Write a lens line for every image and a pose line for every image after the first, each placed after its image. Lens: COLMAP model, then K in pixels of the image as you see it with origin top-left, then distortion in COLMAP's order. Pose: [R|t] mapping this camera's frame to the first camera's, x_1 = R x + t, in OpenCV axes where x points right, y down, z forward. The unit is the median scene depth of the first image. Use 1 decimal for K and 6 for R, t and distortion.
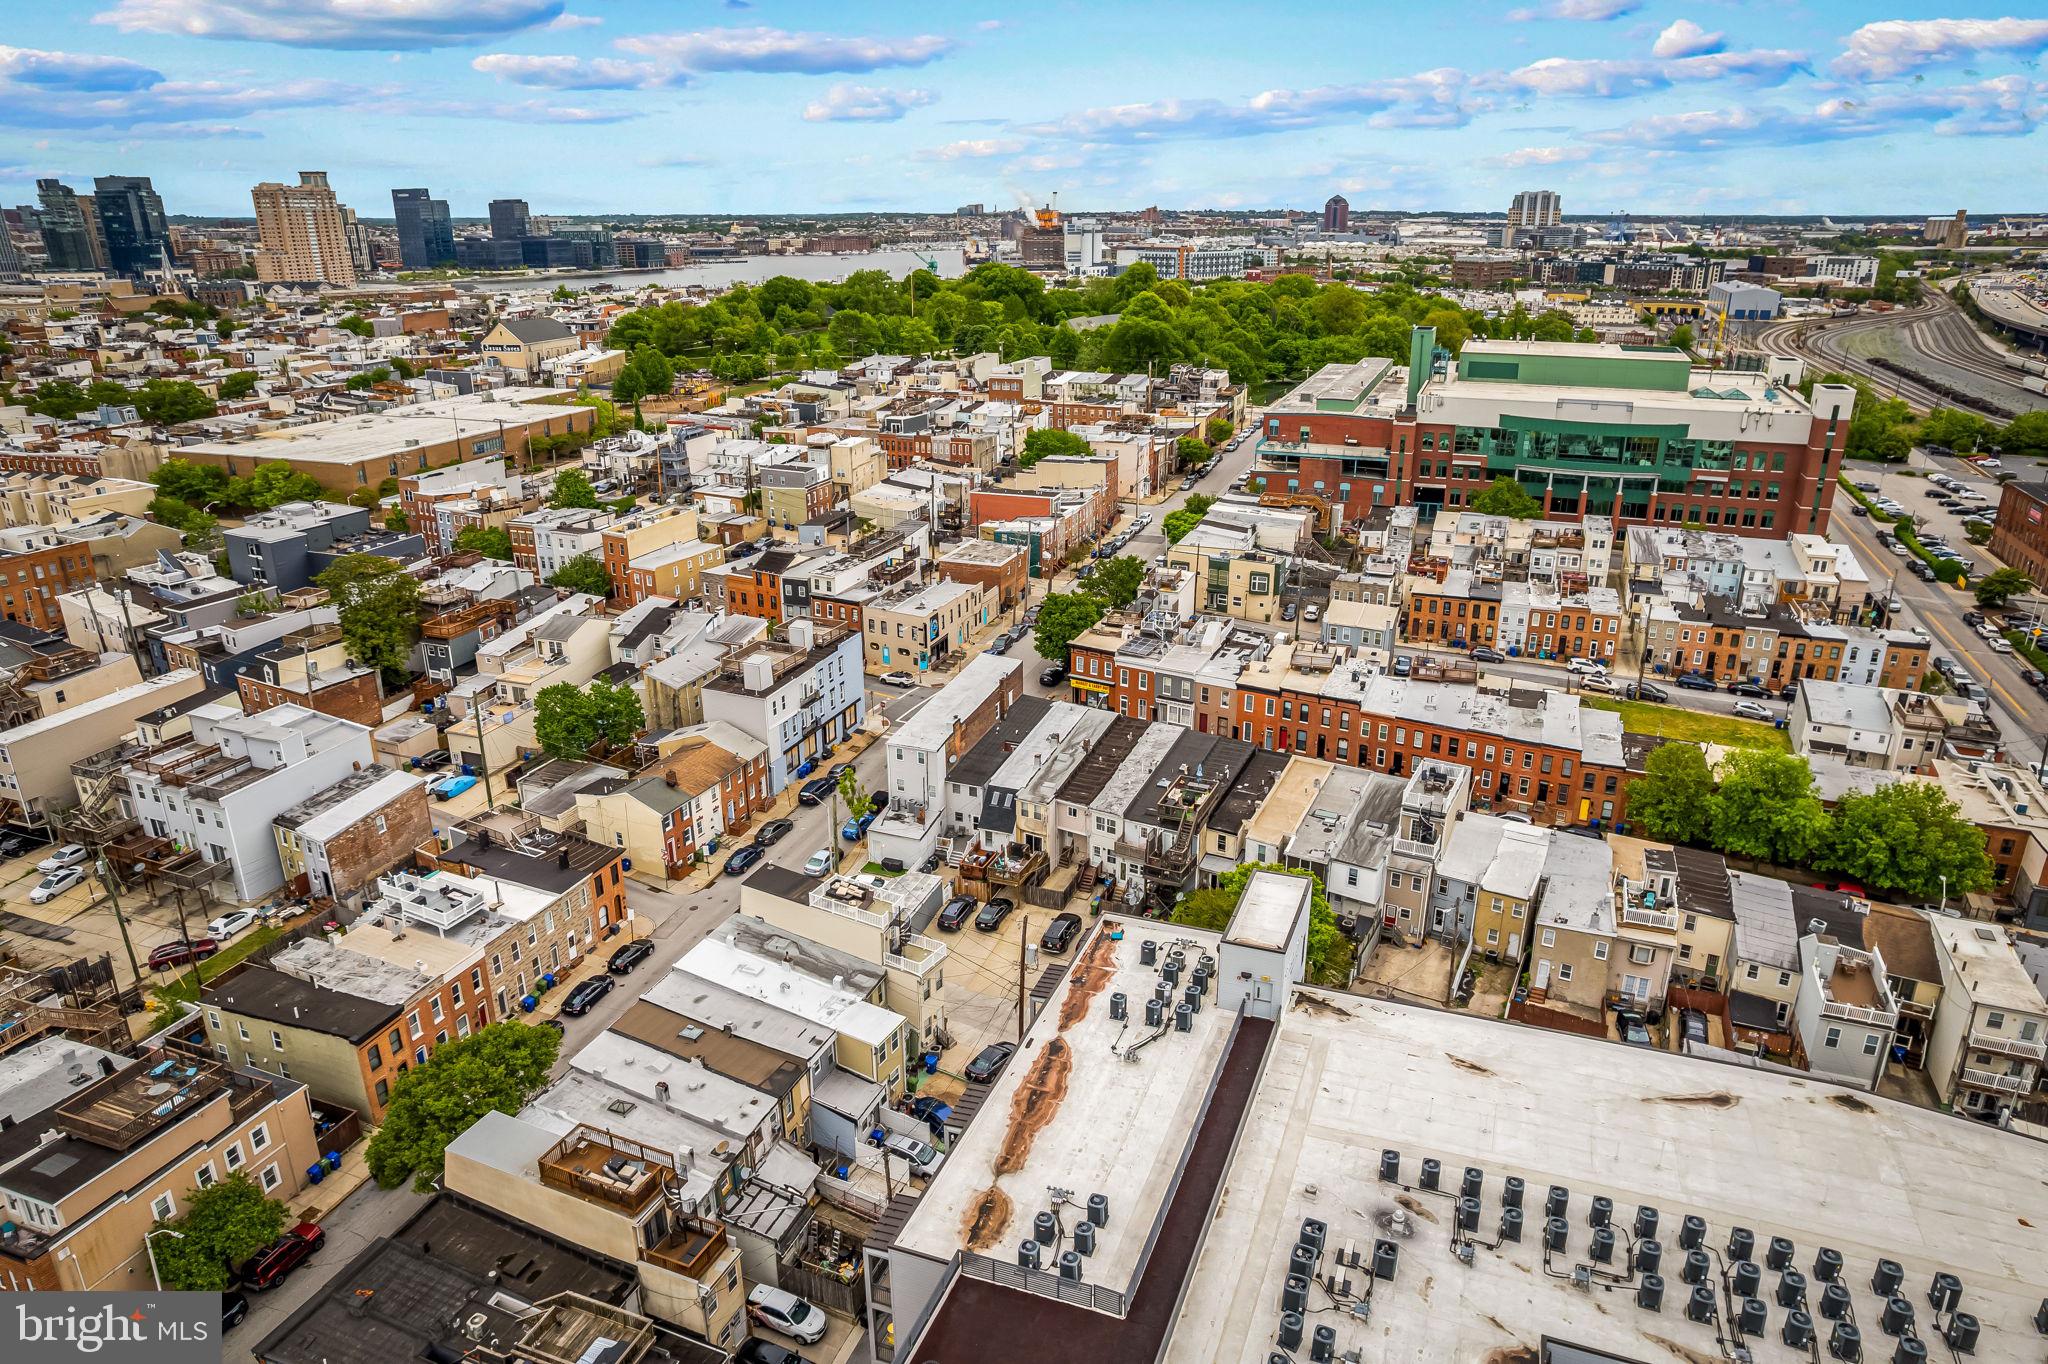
lens RADIAL K [[1312.3, 0, 1018.6], [0, 1312.3, 688.2], [0, 0, 1]] dist [-0.074350, 0.060635]
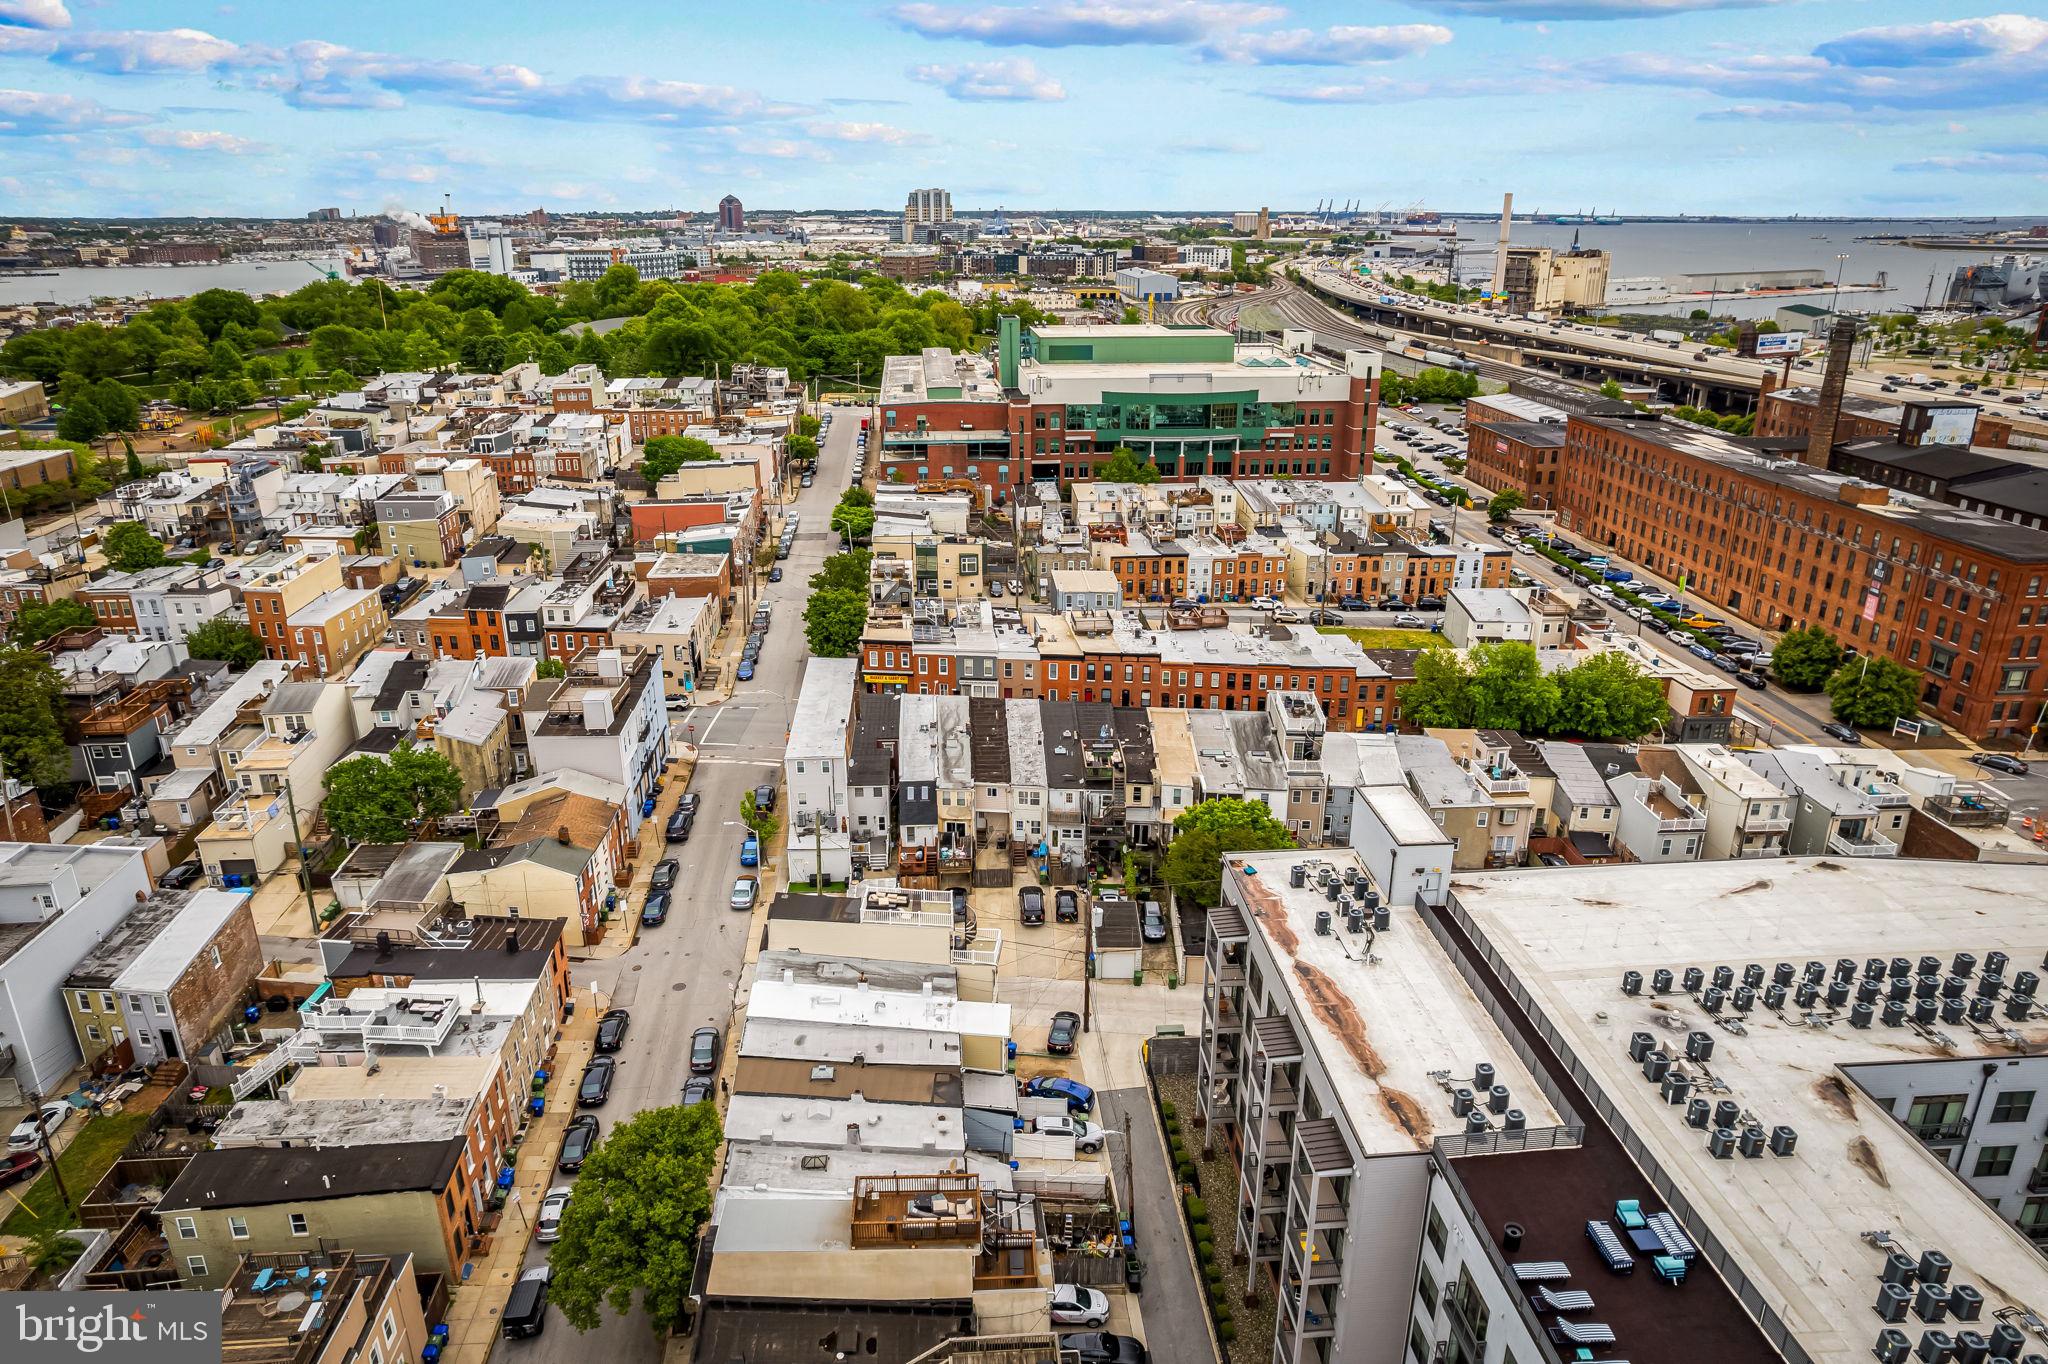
lens RADIAL K [[1312.3, 0, 1019.1], [0, 1312.3, 684.8], [0, 0, 1]] dist [-0.074350, 0.060635]
pose [[0.904197, -0.143200, 0.402394, -0.279552], [0.144165, 0.989156, 0.028066, -0.011639], [-0.402049, 0.032634, 0.915036, 0.043239]]
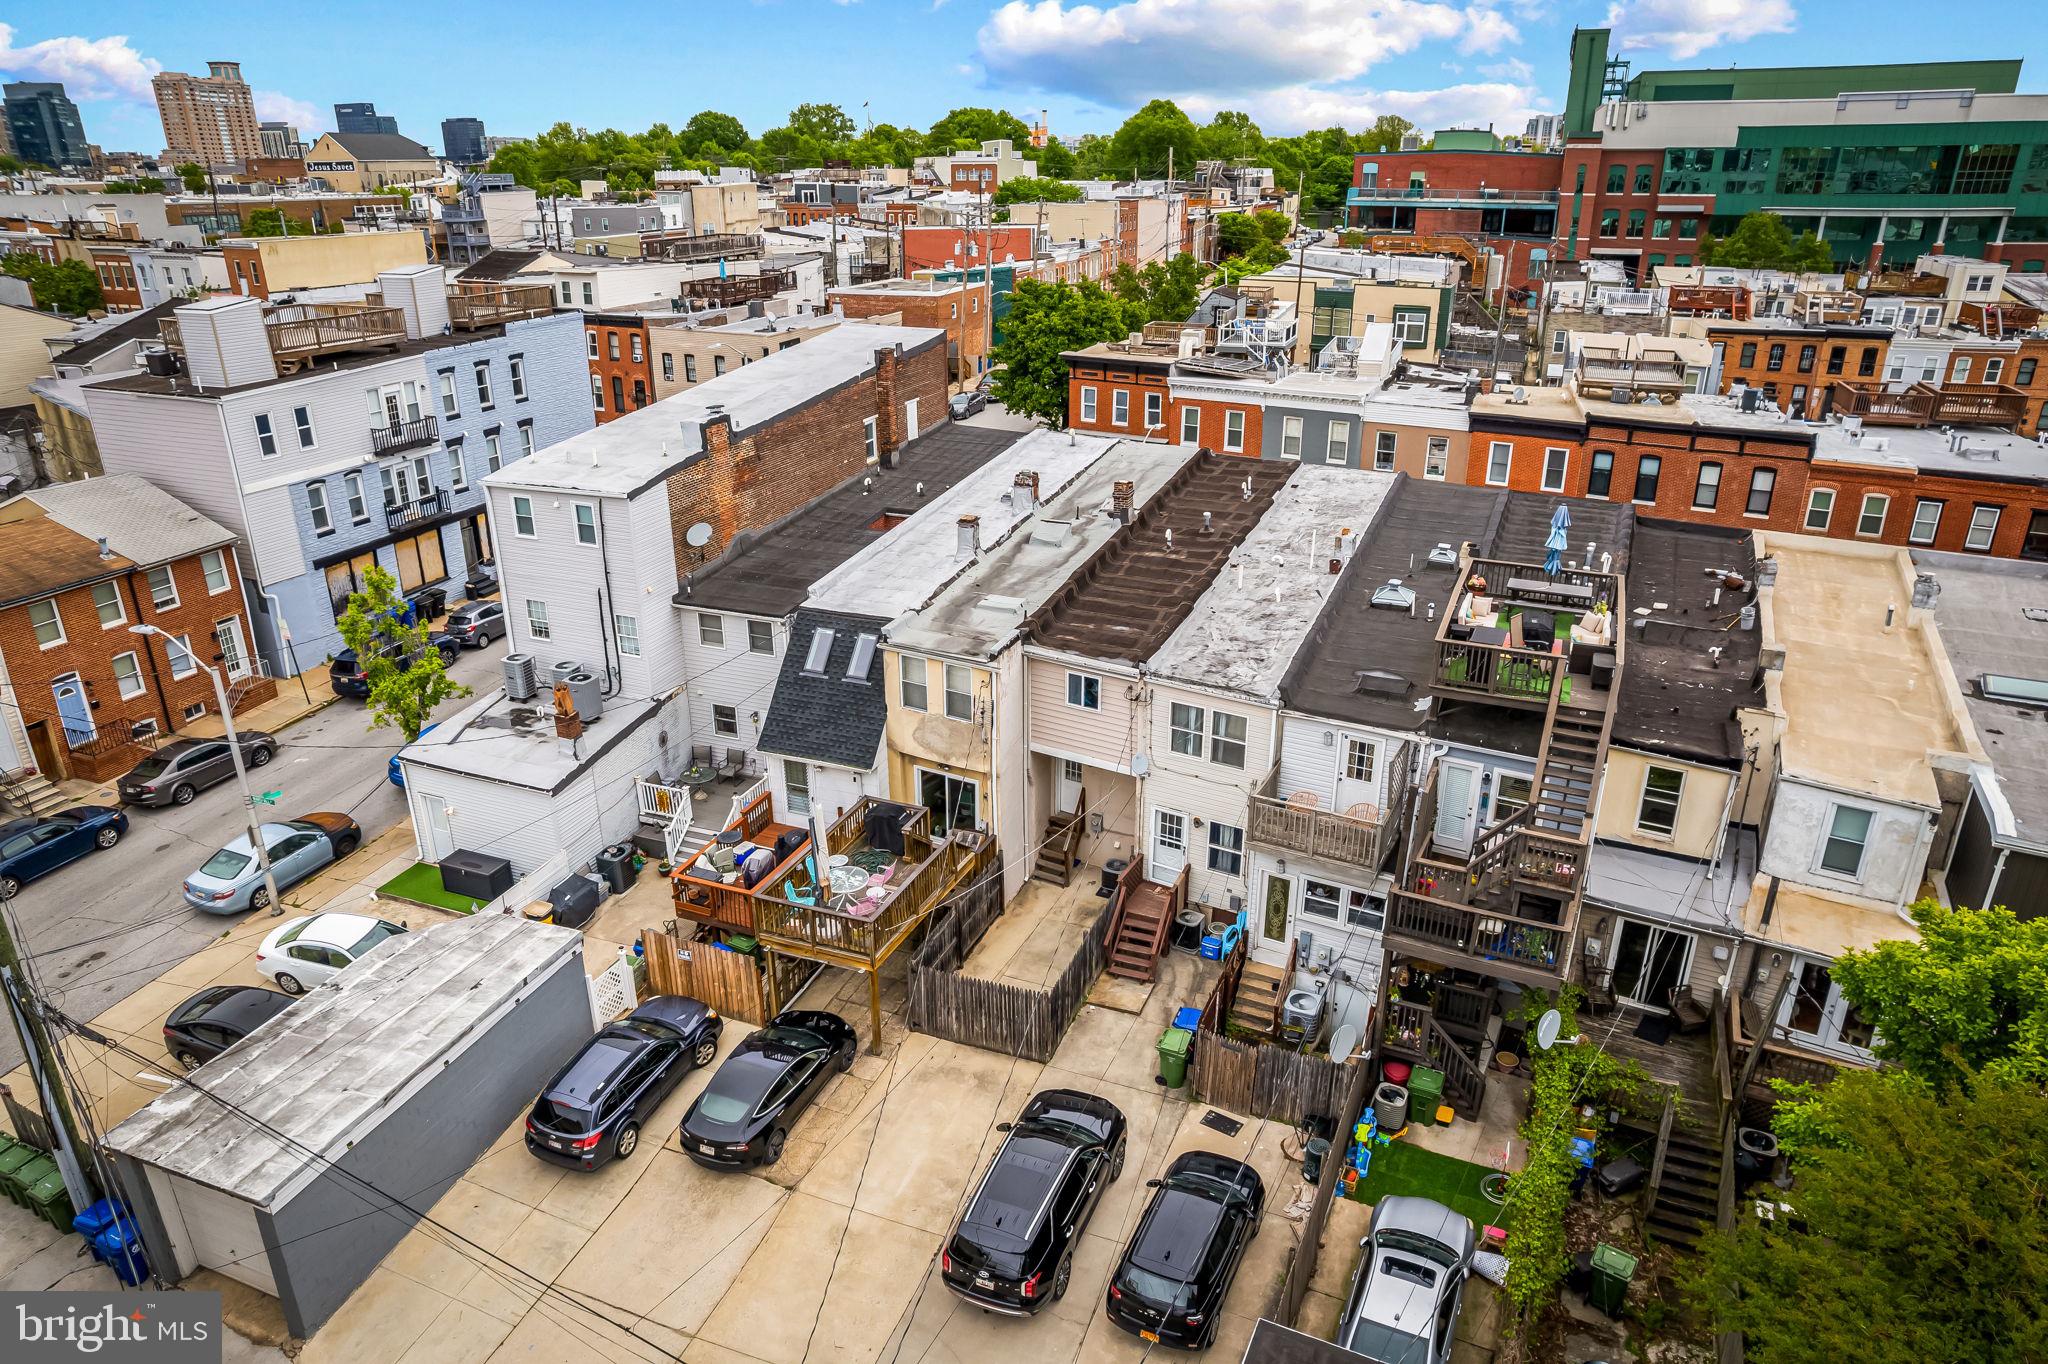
lens RADIAL K [[1312.3, 0, 1017.7], [0, 1312.3, 687.9], [0, 0, 1]] dist [-0.074350, 0.060635]
pose [[0.999977, -0.001428, 0.006701, 0.020856], [0.001207, 0.999458, 0.032890, 0.069699], [-0.006744, -0.032881, 0.999437, 0.593576]]
